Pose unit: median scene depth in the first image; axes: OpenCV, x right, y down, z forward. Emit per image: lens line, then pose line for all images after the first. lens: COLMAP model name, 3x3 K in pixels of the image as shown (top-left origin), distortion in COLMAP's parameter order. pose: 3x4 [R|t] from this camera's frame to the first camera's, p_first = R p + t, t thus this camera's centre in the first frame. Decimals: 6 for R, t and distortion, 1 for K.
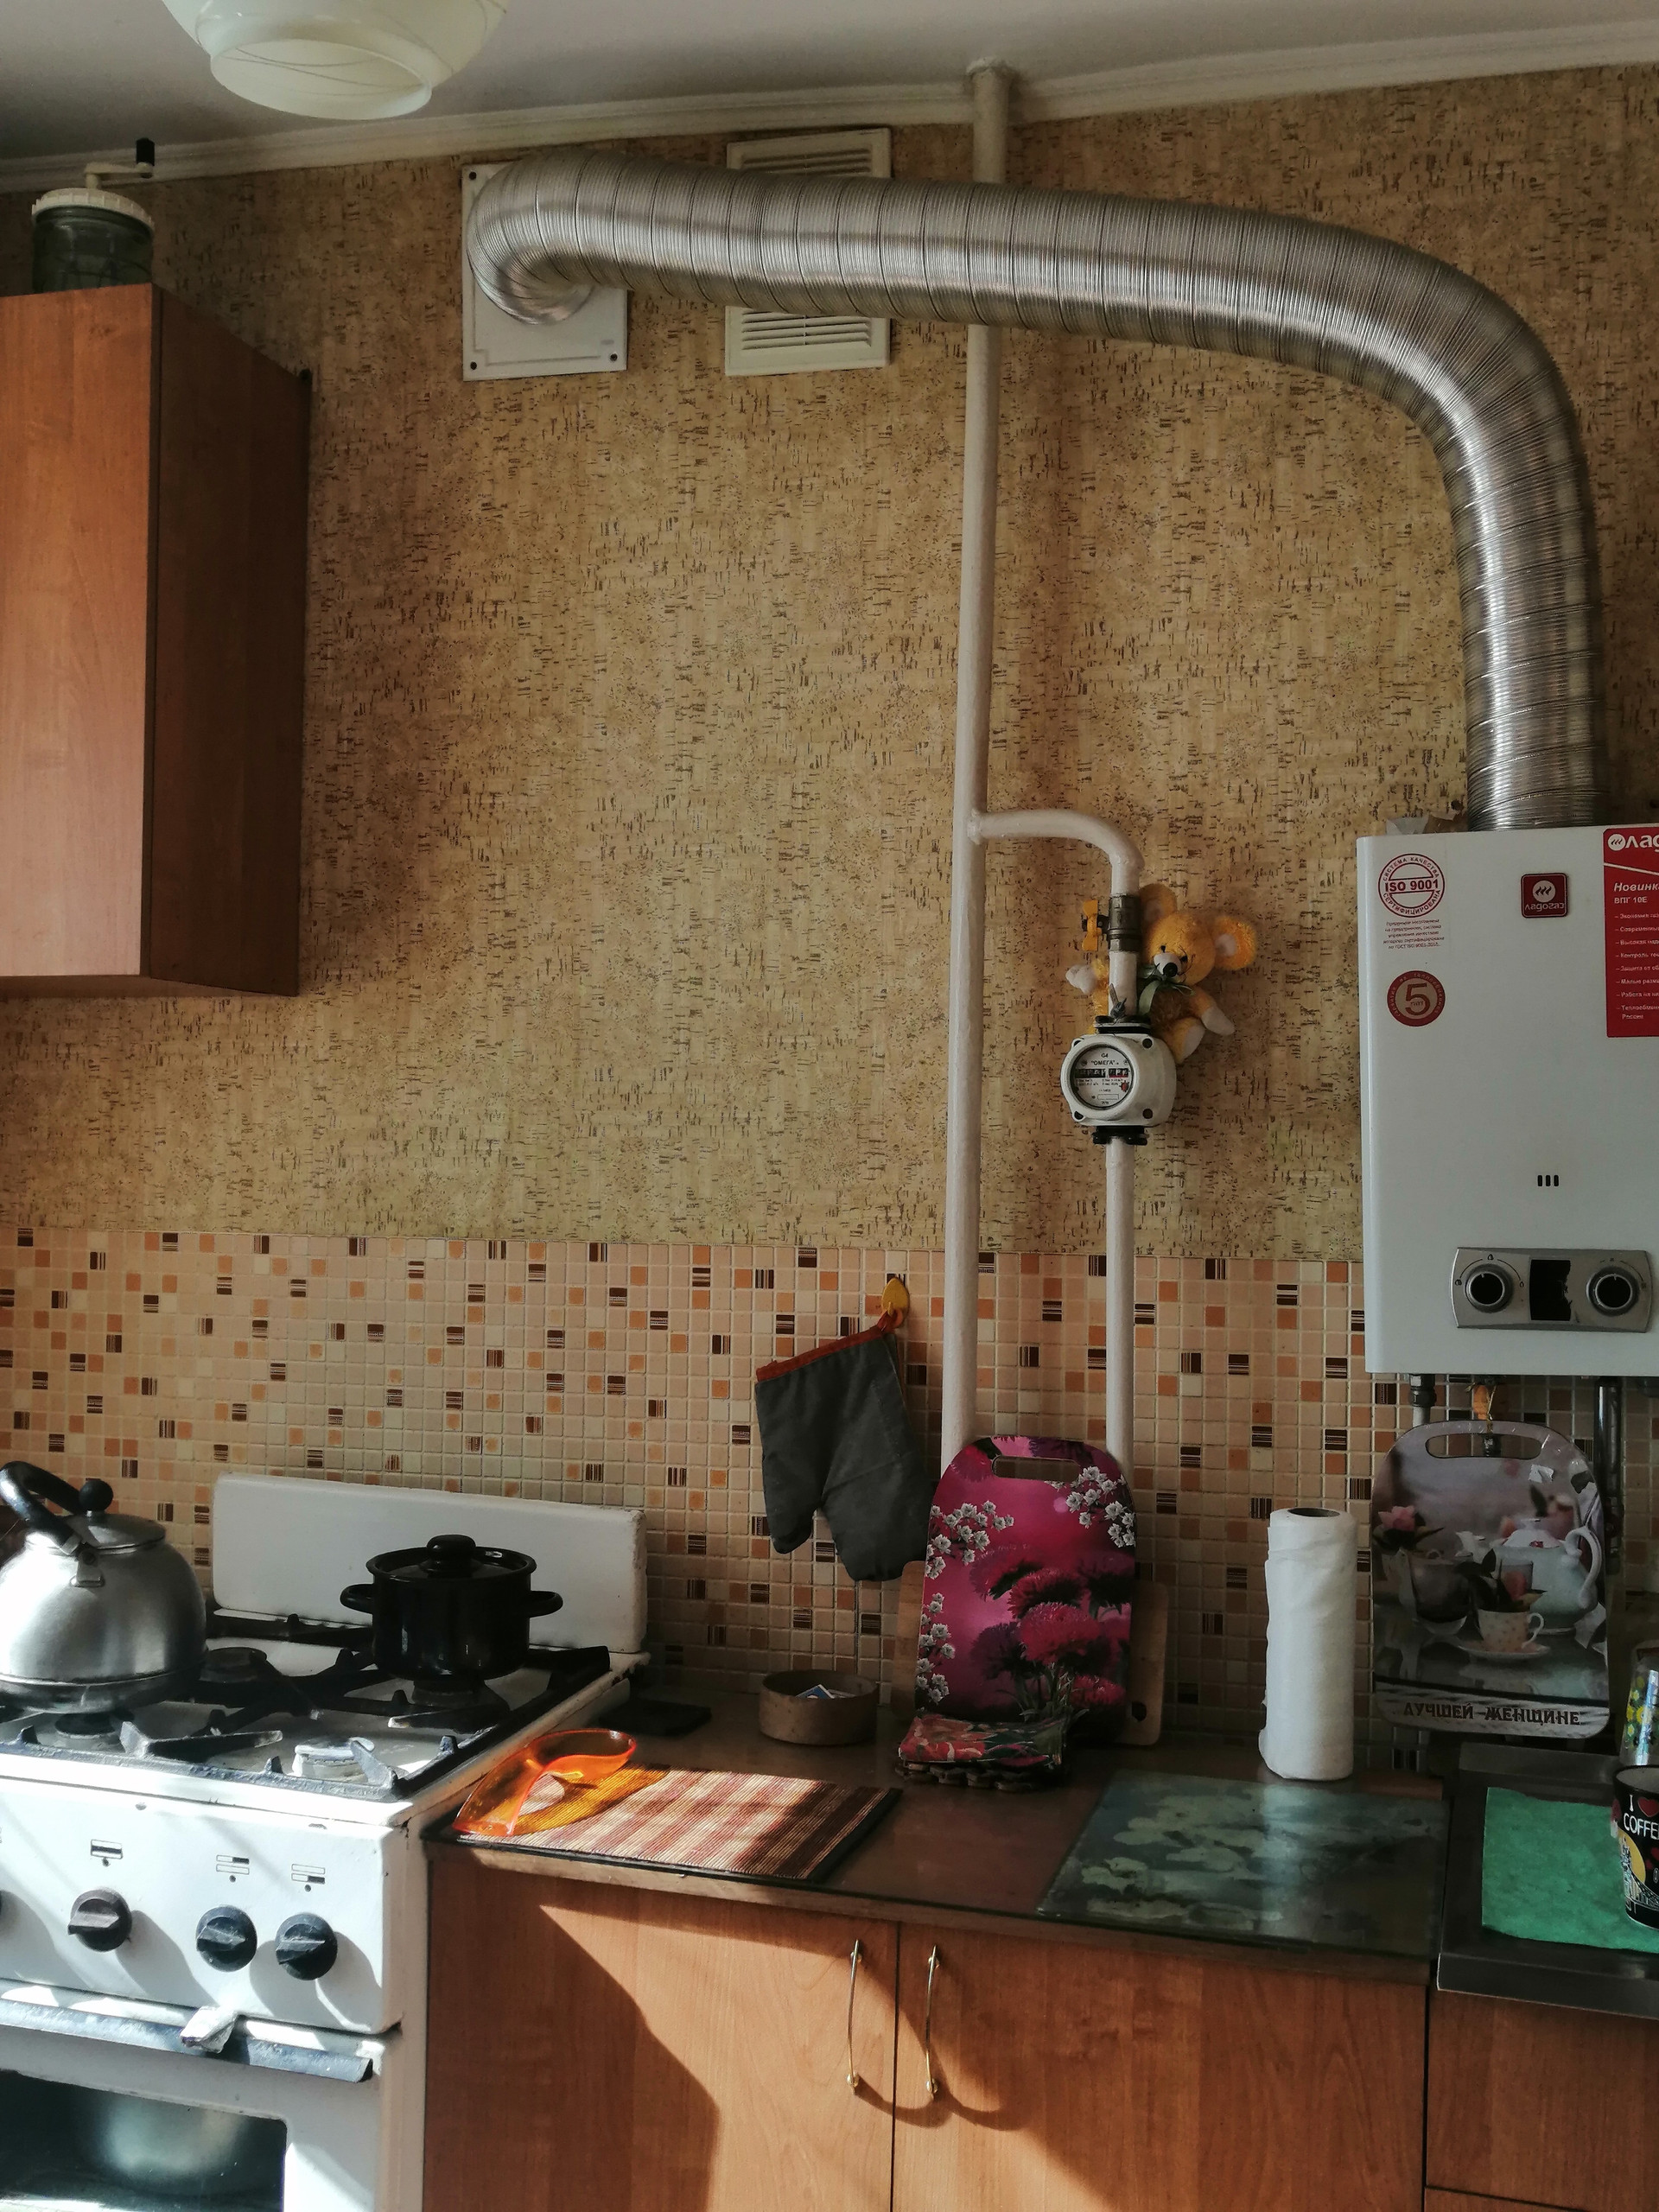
lens RADIAL K [[2284.5, 0, 828.0], [0, 2284.5, 1111.1], [0, 0, 1]] dist [0.004344, 0.000000]
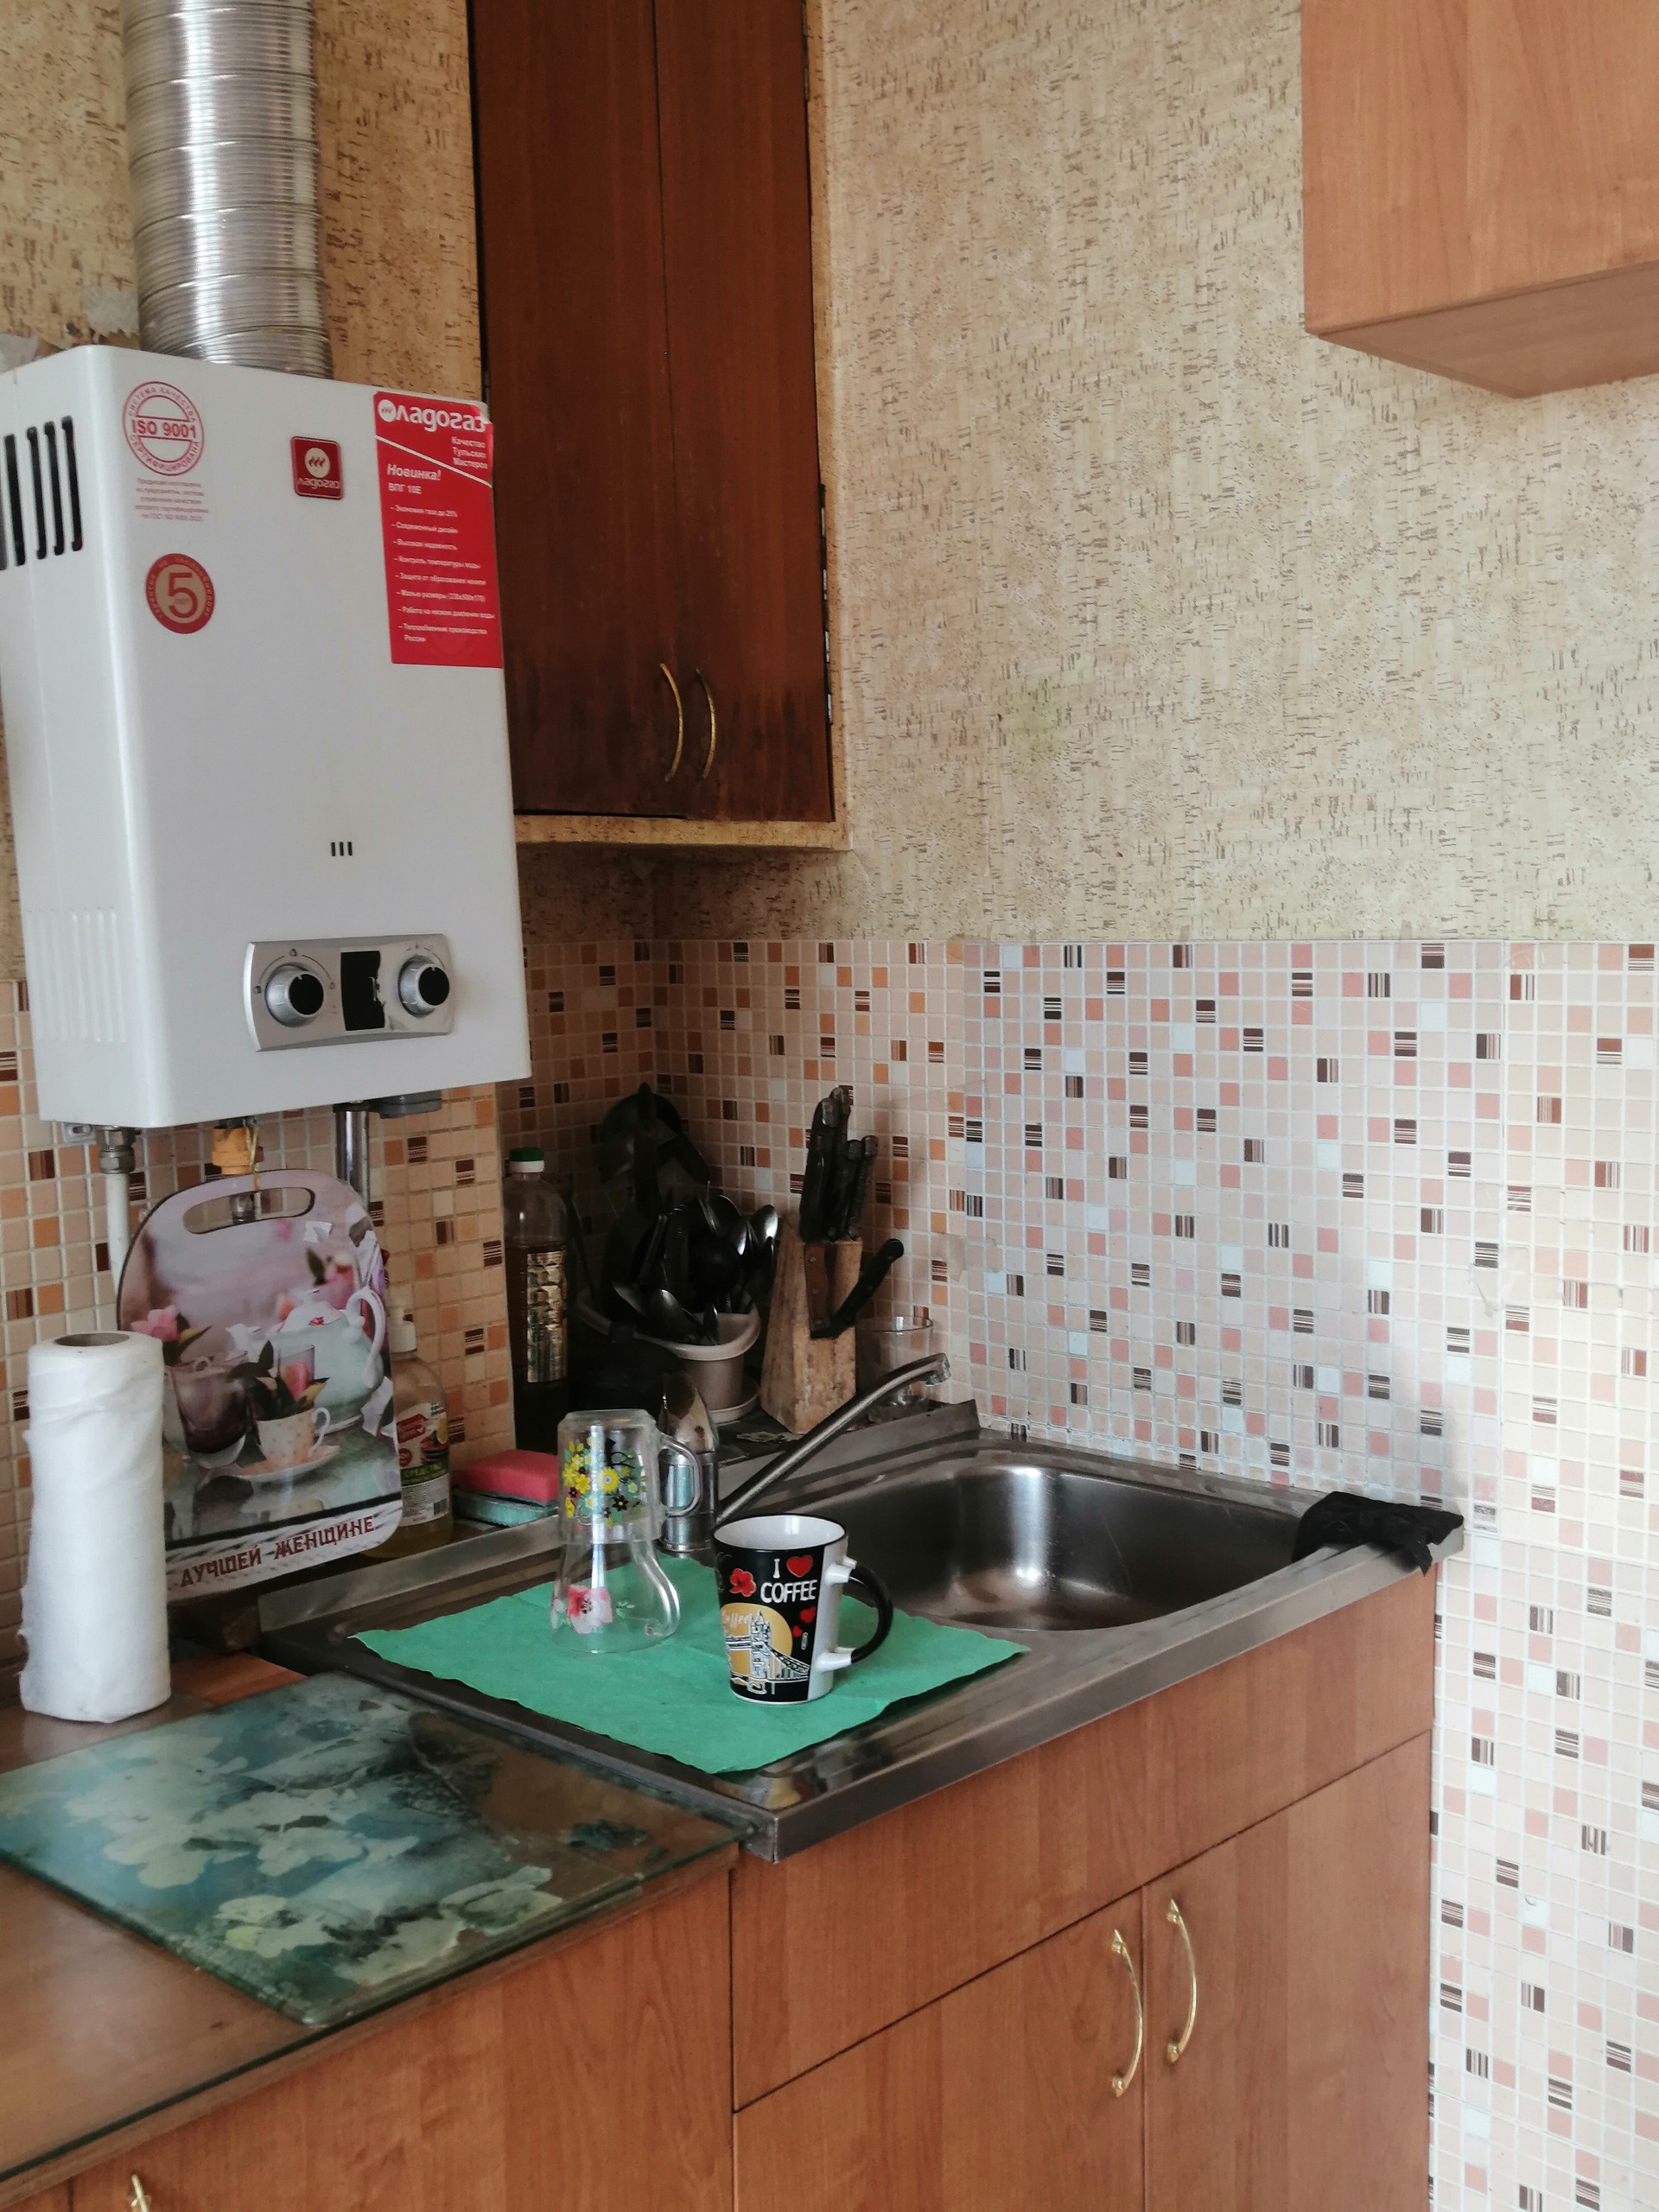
lens RADIAL K [[2284.5, 0, 830.7], [0, 2284.5, 1102.7], [0, 0, 1]] dist [0.004344, 0.000000]
pose [[0.428420, -0.108879, 0.896996, -0.306992], [0.019023, 0.993580, 0.111517, 0.031886], [-0.903379, -0.030713, 0.427741, 0.512187]]
